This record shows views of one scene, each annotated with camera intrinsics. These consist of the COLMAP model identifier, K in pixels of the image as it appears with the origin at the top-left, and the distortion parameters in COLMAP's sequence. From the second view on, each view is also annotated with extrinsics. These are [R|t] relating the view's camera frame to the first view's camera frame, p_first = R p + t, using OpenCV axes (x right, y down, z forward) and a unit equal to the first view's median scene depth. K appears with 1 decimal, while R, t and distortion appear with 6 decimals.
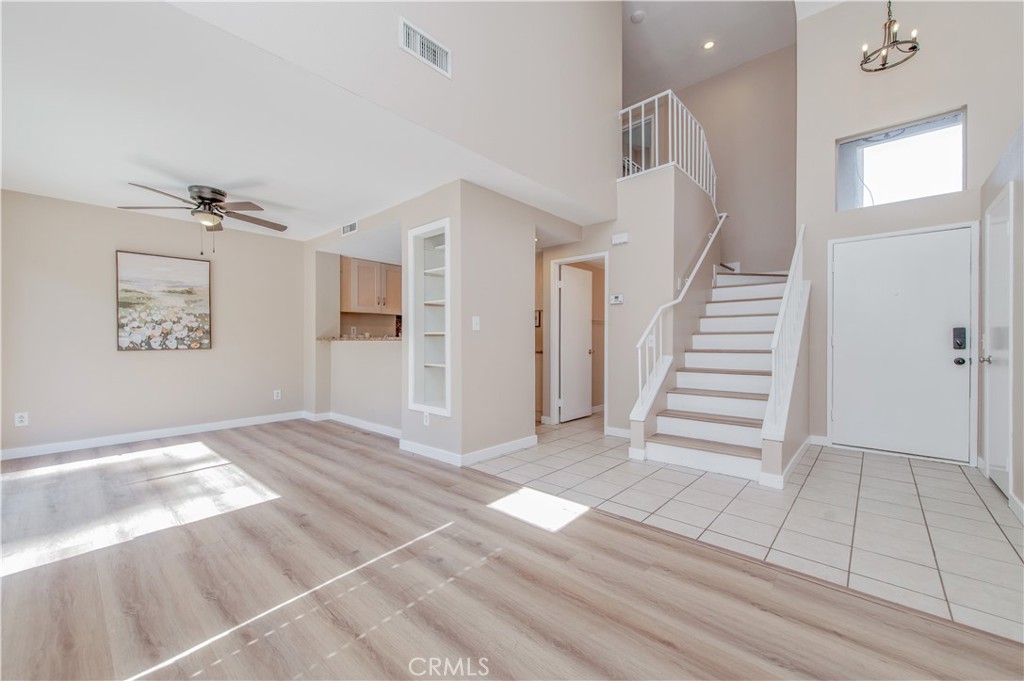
lens RADIAL K [[406.7, 0, 535.2], [0, 406.7, 339.9], [0, 0, 1]] dist [0.008315, -0.001970]
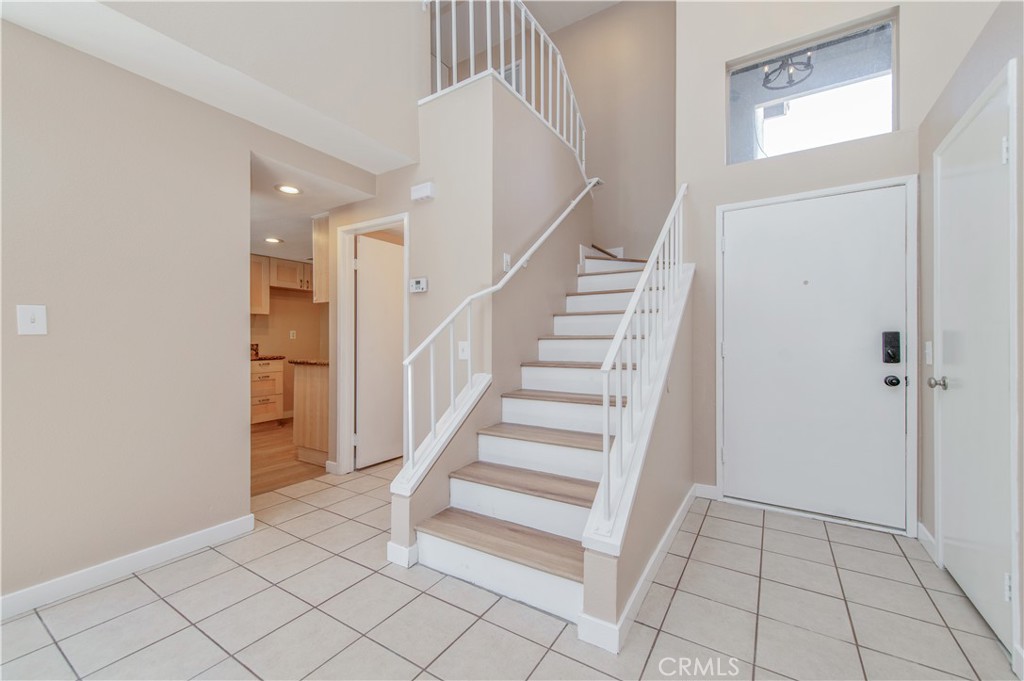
lens RADIAL K [[432.8, 0, 503.1], [0, 432.8, 336.5], [0, 0, 1]] dist [0.009533, -0.000939]
pose [[0.991022, 0.001848, 0.133688, 0.252343], [-0.000583, 0.999955, -0.009502, -0.012293], [-0.133699, 0.009338, 0.990978, 0.310133]]
